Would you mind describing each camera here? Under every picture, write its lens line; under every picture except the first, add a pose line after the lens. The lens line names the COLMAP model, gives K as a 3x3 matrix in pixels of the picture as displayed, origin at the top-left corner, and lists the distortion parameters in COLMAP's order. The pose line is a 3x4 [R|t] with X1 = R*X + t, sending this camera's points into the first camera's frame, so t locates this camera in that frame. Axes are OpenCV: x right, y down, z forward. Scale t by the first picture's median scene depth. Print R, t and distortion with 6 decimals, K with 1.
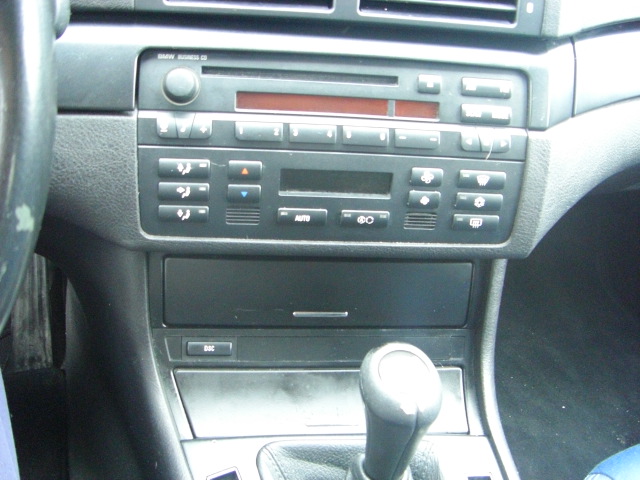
lens RADIAL K [[728.5, 0, 319.8], [0, 728.5, 244.8], [0, 0, 1]] dist [-0.169077, 0.000000]
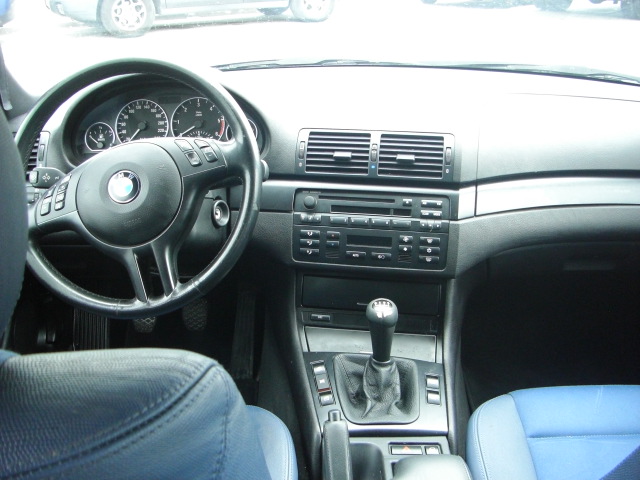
lens RADIAL K [[728.5, 0, 320.1], [0, 728.5, 238.5], [0, 0, 1]] dist [-0.169077, 0.000000]
pose [[0.958288, 0.004675, -0.285767, 0.582880], [-0.075016, 0.968924, -0.235709, 0.514584], [0.275785, 0.247314, 0.928859, -1.391040]]
